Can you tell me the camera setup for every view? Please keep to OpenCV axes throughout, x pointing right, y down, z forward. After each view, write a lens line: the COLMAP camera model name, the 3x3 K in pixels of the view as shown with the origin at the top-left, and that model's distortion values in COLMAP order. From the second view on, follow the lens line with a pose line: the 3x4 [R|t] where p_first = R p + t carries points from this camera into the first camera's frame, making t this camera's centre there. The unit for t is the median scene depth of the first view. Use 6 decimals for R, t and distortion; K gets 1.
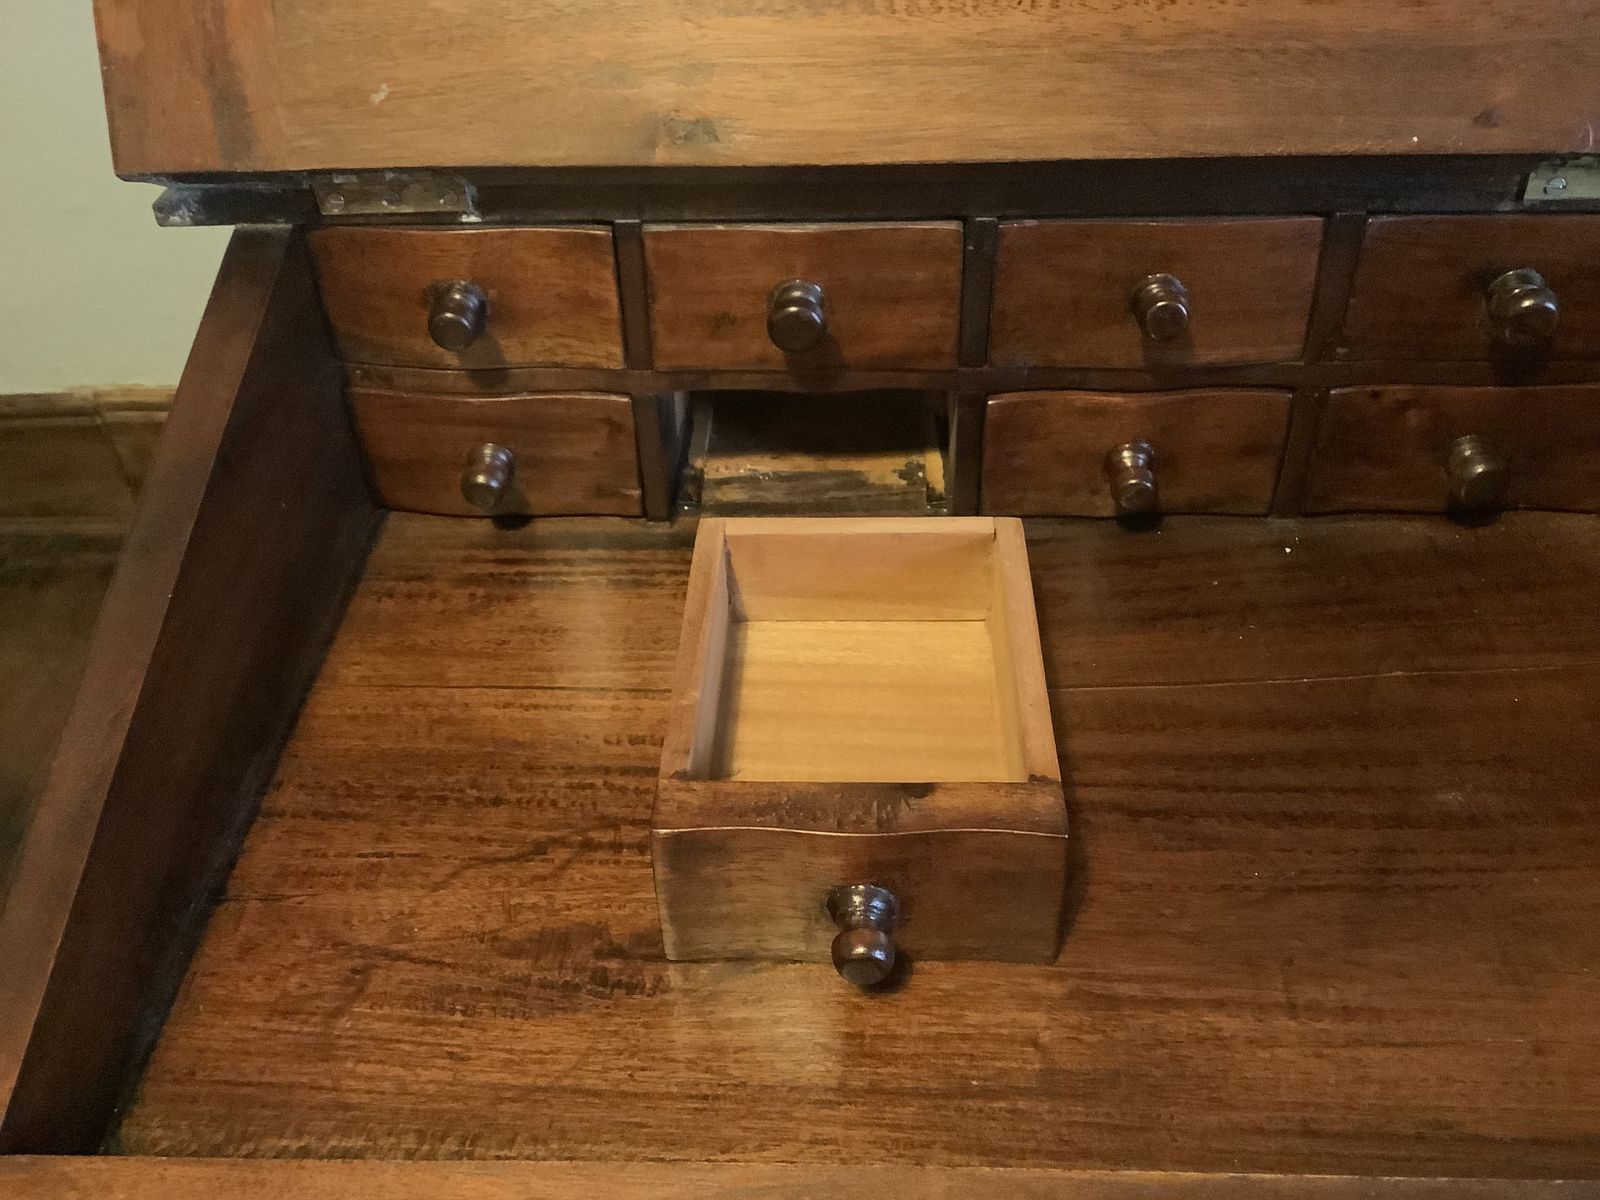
lens RADIAL K [[1457.2, 0, 800.0], [0, 1457.2, 600.0], [0, 0, 1]] dist [0.117292, -0.223677]
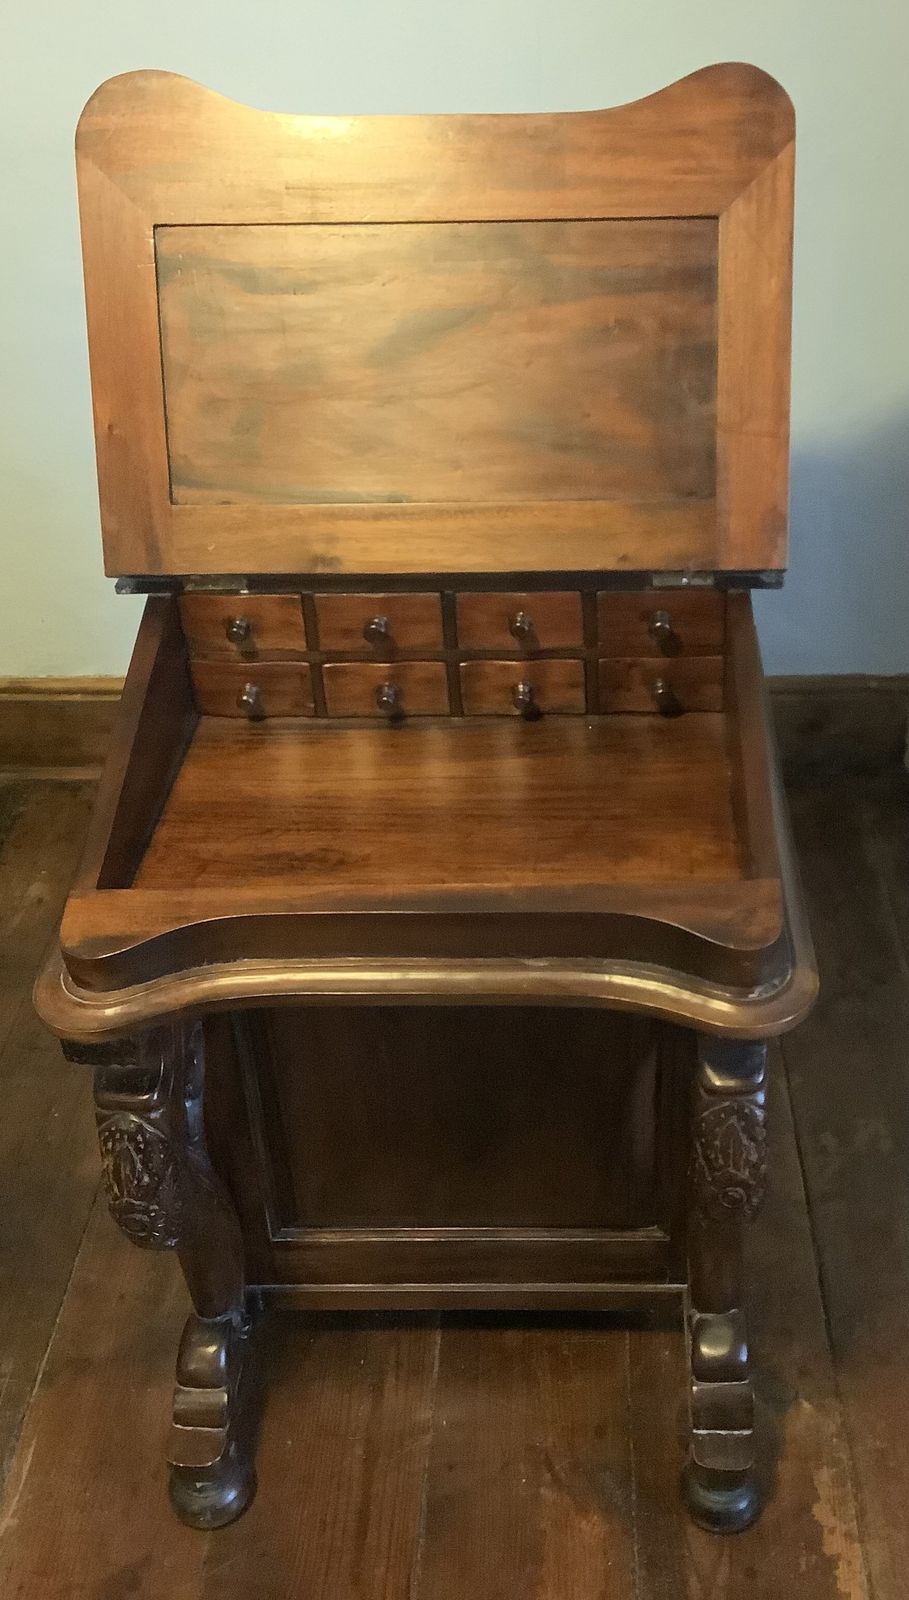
lens RADIAL K [[1546.4, 0, 568.6], [0, 1546.4, 758.1], [0, 0, 1]] dist [0.125650, -0.275615]
pose [[0.999801, -0.004443, 0.019426, 0.269884], [0.006446, 0.994530, -0.104256, 0.296165], [-0.018856, 0.104361, 0.994361, -1.581094]]
